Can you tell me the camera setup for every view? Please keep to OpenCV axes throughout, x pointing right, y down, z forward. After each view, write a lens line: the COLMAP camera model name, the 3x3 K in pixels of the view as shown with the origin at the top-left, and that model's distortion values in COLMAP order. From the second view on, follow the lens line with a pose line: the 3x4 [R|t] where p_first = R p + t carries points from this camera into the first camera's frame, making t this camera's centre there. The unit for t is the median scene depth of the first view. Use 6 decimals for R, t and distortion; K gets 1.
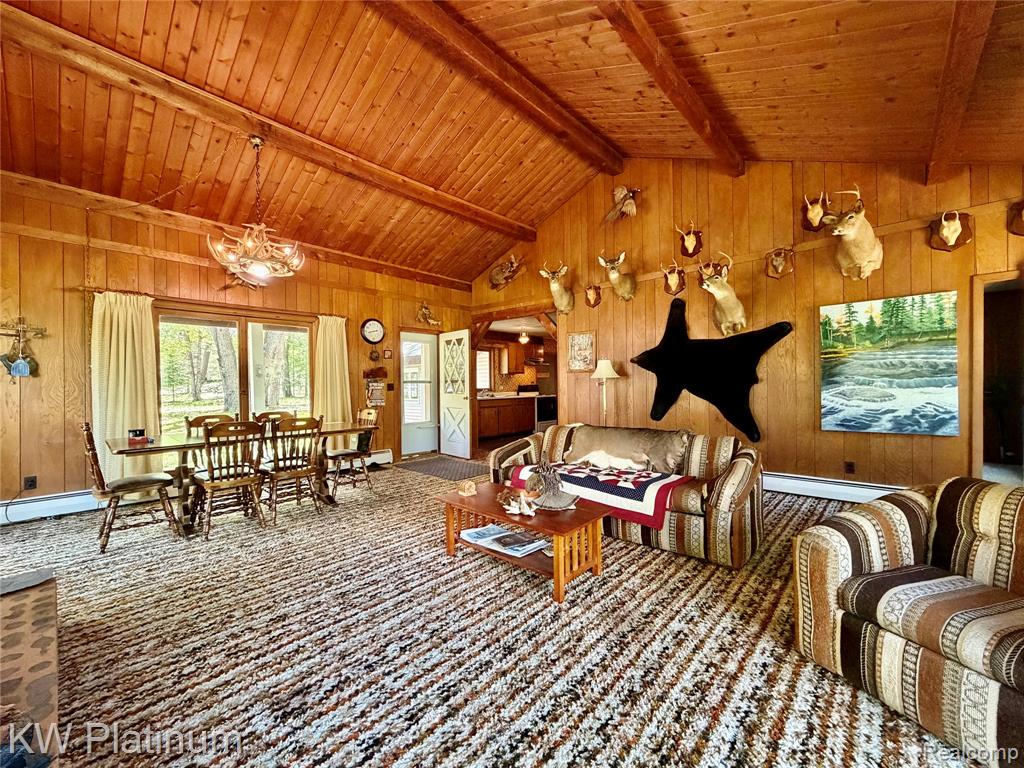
lens RADIAL K [[408.6, 0, 510.3], [0, 408.6, 385.4], [0, 0, 1]] dist [0.000925, -0.000087]
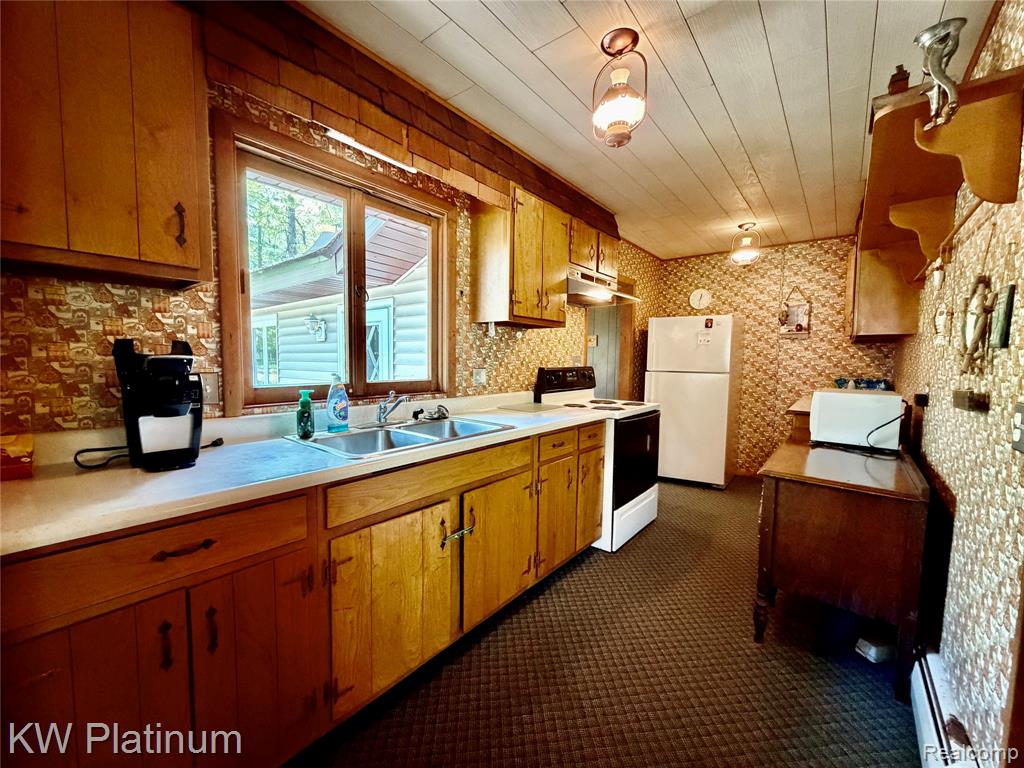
lens RADIAL K [[408.6, 0, 514.1], [0, 408.6, 386.0], [0, 0, 1]] dist [0.000925, -0.000087]
pose [[0.997386, 0.022472, 0.068682, -0.017697], [-0.026865, 0.997606, 0.063719, -0.007129], [-0.067085, -0.065397, 0.995602, 0.749729]]
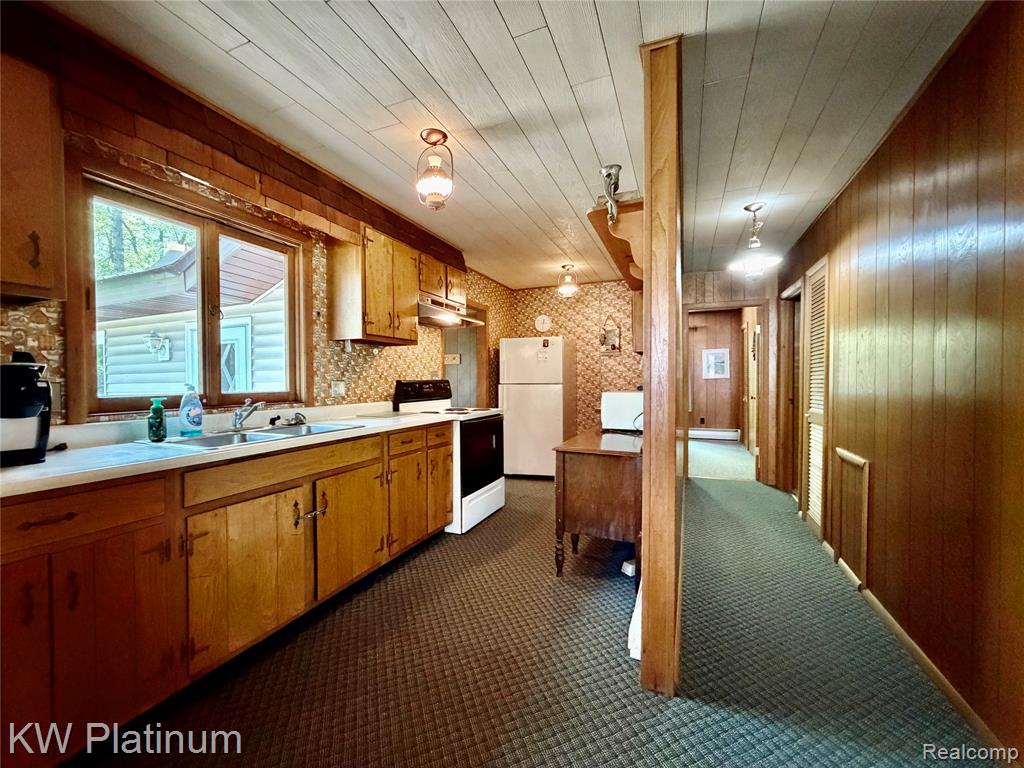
lens RADIAL K [[408.6, 0, 513.2], [0, 408.6, 387.0], [0, 0, 1]] dist [0.000925, -0.000087]
pose [[0.941787, 0.002902, 0.336198, -0.002296], [-0.006320, 0.999939, 0.009075, -0.000189], [-0.336151, -0.010671, 0.941748, 0.694357]]
